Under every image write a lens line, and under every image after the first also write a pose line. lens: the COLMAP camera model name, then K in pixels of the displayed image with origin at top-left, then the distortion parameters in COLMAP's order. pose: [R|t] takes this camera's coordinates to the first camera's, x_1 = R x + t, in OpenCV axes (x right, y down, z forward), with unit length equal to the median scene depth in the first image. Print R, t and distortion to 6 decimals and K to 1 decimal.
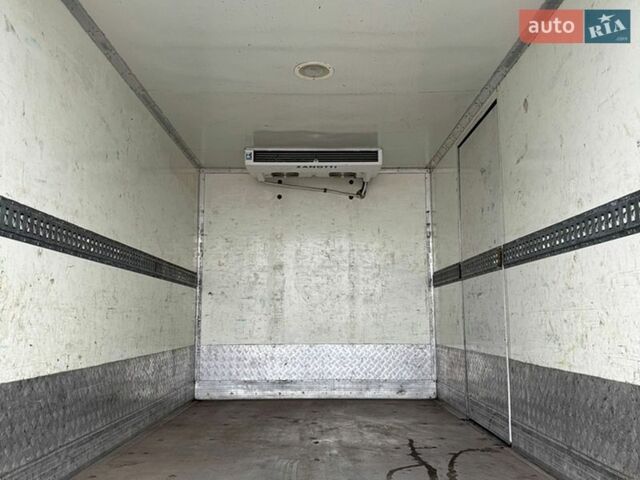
lens RADIAL K [[602.7, 0, 320.0], [0, 602.7, 240.0], [0, 0, 1]] dist [0.007065, 0.002696]
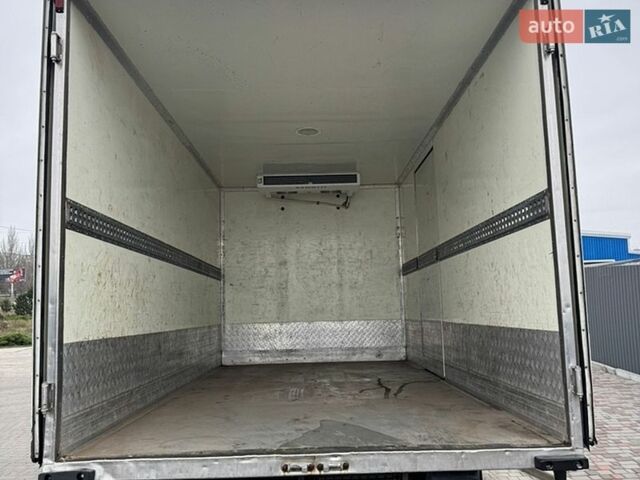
lens RADIAL K [[602.7, 0, 320.0], [0, 602.7, 240.0], [0, 0, 1]] dist [0.007065, 0.002696]
pose [[0.999697, -0.023046, 0.008690, -0.000006], [0.022935, 0.999657, 0.012613, -0.020121], [-0.008978, -0.012410, 0.999883, -0.308089]]
